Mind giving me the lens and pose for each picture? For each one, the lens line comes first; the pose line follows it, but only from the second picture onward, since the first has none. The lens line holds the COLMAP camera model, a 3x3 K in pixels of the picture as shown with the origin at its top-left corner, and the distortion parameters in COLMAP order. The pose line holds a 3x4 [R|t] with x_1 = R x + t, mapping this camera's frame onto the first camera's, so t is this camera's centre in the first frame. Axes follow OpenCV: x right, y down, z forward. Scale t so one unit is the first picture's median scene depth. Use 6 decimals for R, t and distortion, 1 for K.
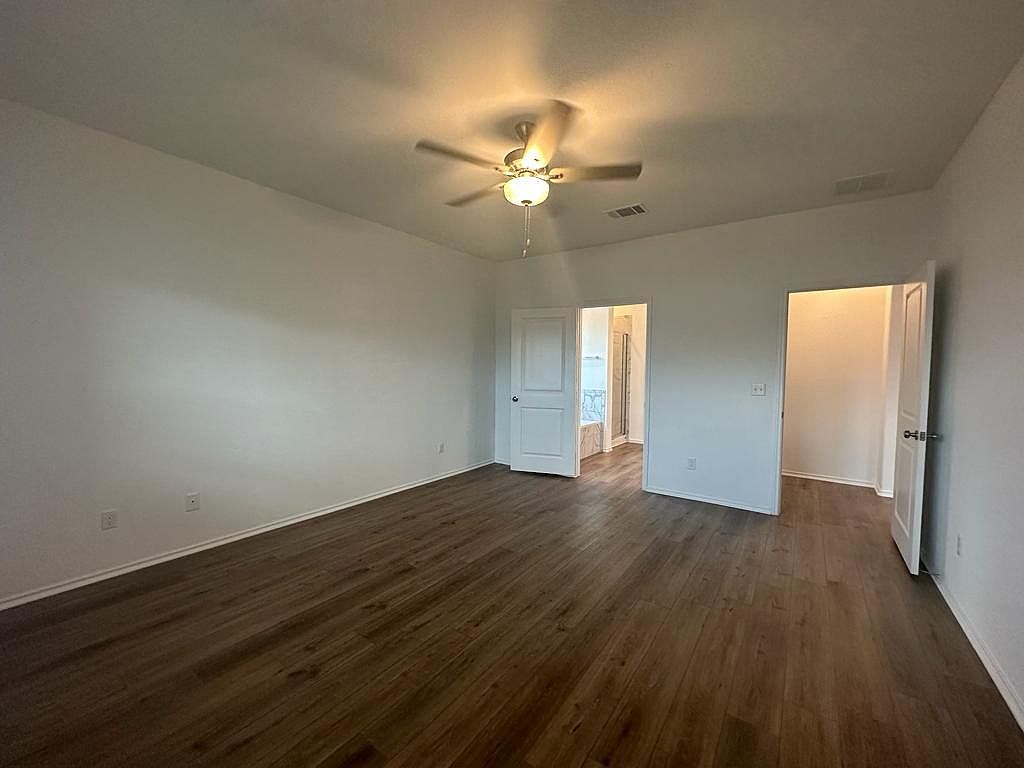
lens RADIAL K [[410.5, 0, 512.0], [0, 410.5, 384.0], [0, 0, 1]] dist [-0.001096, -0.000098]
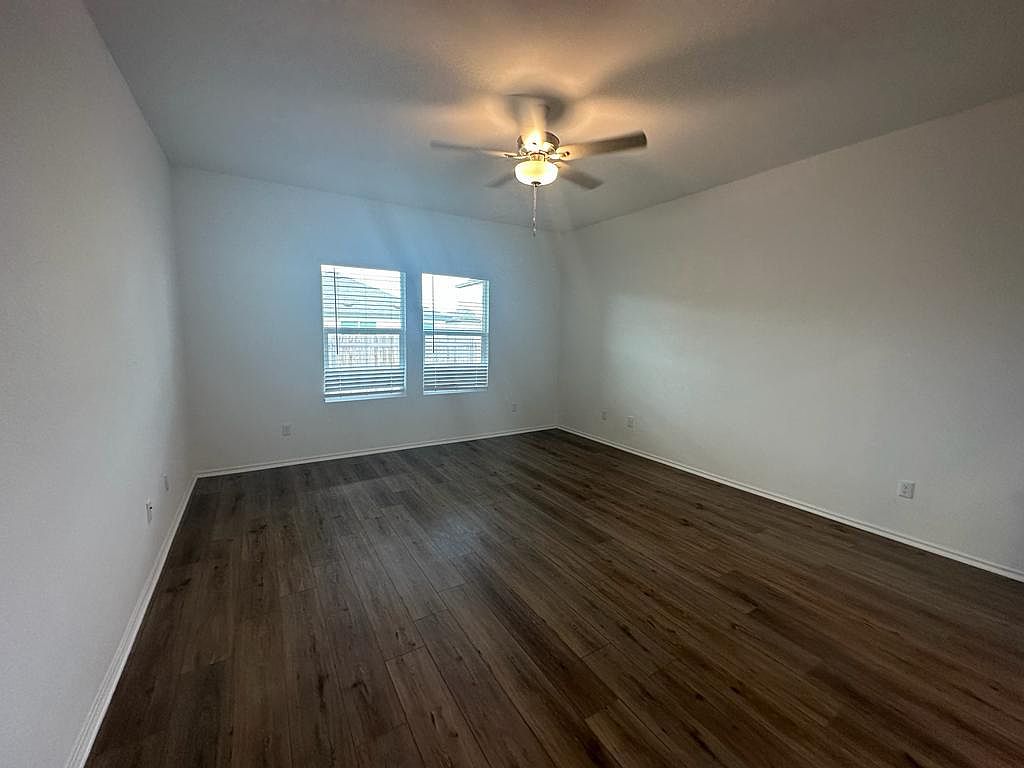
lens RADIAL K [[410.5, 0, 512.0], [0, 410.5, 384.0], [0, 0, 1]] dist [-0.001096, -0.000098]
pose [[-0.376765, 0.102276, -0.920645, 0.868442], [-0.059159, 0.989200, 0.134103, -0.053419], [0.924418, 0.104990, -0.366645, 1.094776]]
